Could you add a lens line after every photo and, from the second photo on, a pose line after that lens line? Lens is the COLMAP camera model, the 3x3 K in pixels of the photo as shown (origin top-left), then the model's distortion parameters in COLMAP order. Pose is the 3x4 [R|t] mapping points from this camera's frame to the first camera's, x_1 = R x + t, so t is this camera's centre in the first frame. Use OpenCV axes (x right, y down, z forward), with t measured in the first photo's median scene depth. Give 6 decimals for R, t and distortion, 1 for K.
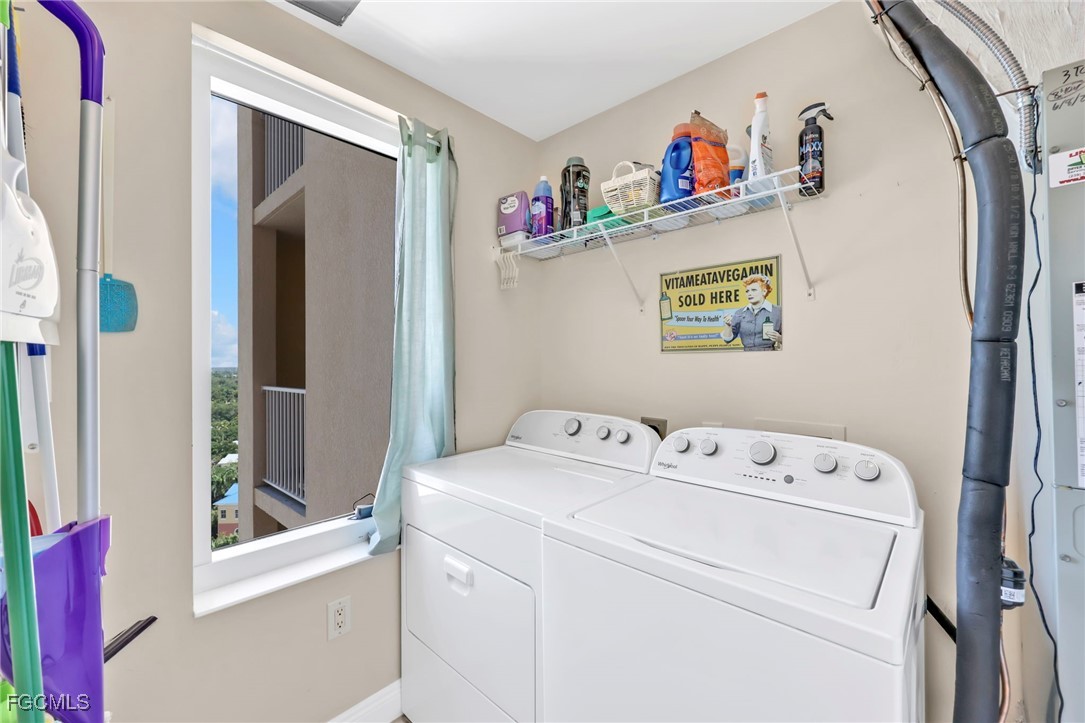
lens RADIAL K [[440.2, 0, 545.4], [0, 440.2, 360.8], [0, 0, 1]] dist [-0.002021, 0.000358]
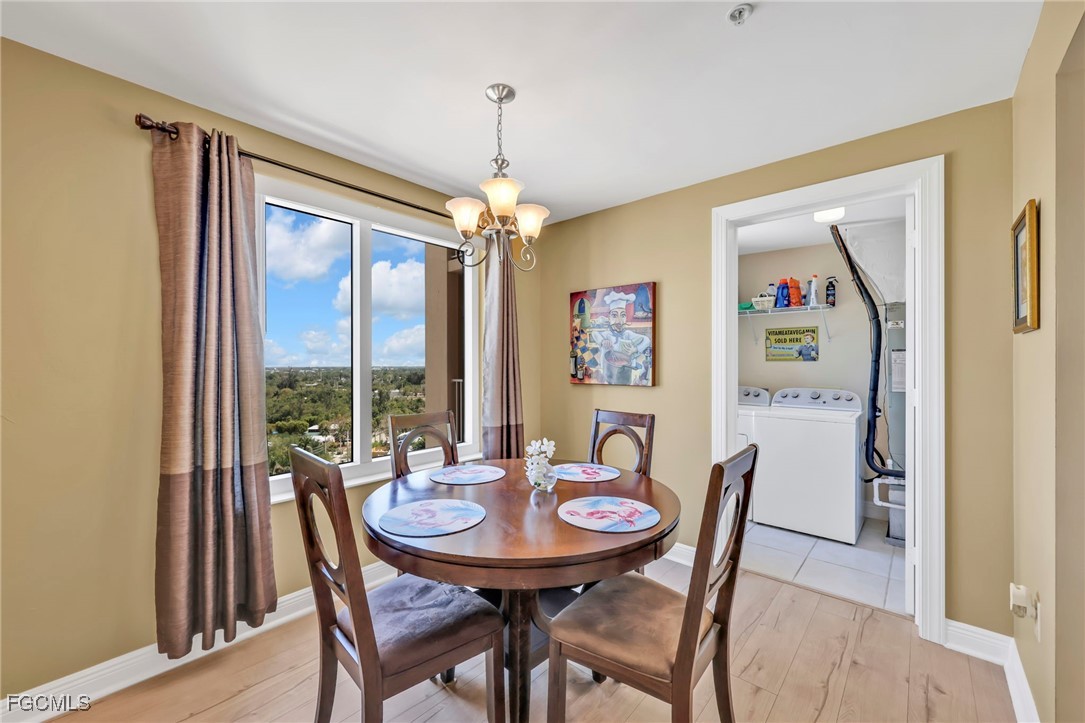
lens RADIAL K [[440.2, 0, 545.0], [0, 440.2, 368.1], [0, 0, 1]] dist [-0.002021, 0.000358]
pose [[0.999332, 0.001836, 0.036501, -1.280957], [-0.002379, 0.999887, 0.014823, -0.015729], [-0.036469, -0.014900, 0.999224, -1.701722]]
